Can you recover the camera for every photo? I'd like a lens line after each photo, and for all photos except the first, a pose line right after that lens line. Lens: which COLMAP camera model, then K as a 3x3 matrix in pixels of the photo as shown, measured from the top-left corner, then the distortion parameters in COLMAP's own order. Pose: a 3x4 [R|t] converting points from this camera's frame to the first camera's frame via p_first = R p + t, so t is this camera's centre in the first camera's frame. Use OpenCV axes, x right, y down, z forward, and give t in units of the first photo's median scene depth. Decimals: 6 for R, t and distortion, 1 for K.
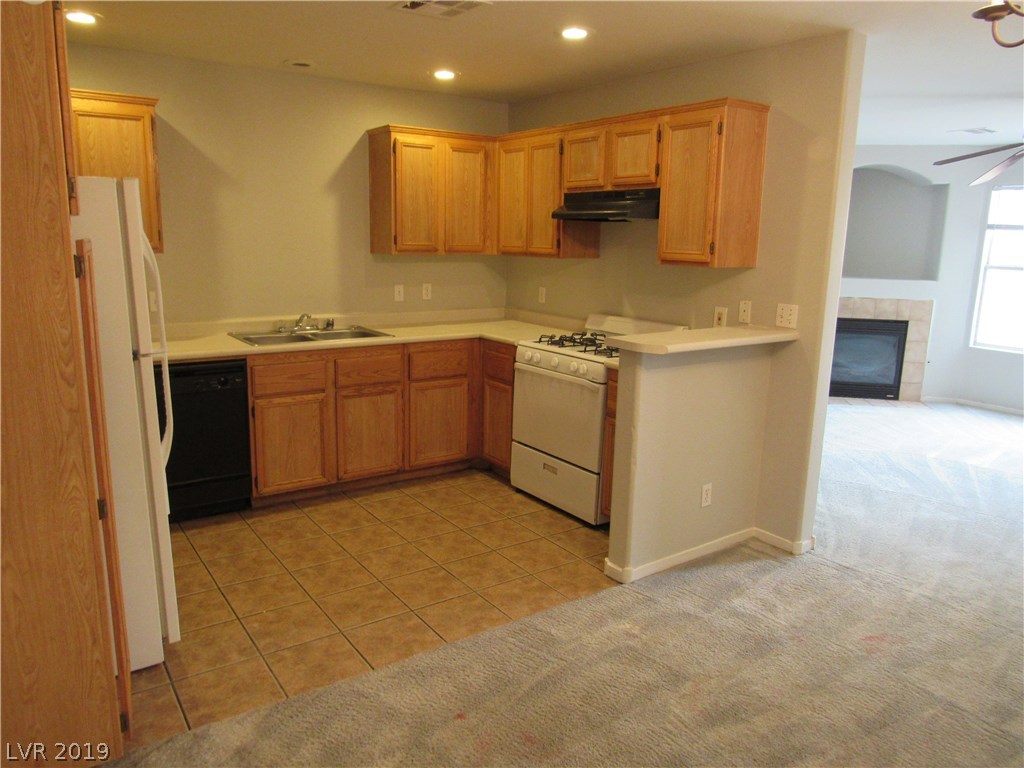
lens RADIAL K [[738.2, 0, 512.0], [0, 738.2, 384.0], [0, 0, 1]] dist [-0.033642, 0.024297]
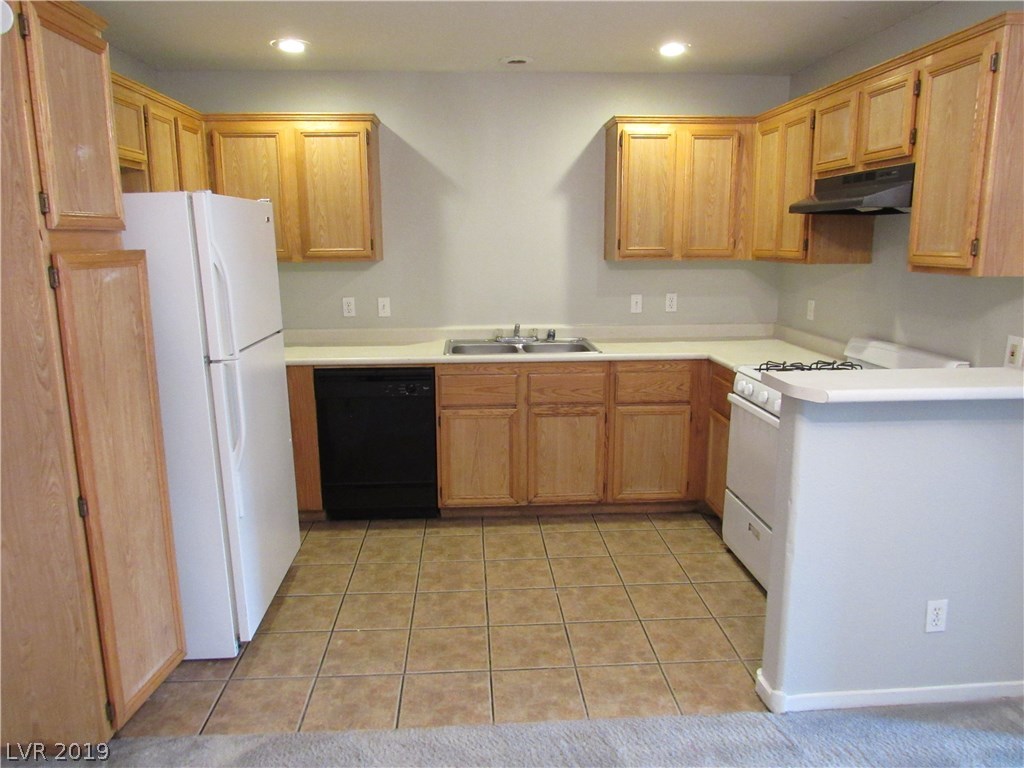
lens RADIAL K [[738.2, 0, 512.0], [0, 738.2, 384.0], [0, 0, 1]] dist [-0.033642, 0.024297]
pose [[0.849683, 0.076713, -0.521684, 0.245425], [-0.080701, 0.996624, 0.015112, -0.035185], [0.521082, 0.029260, 0.853005, 0.206134]]
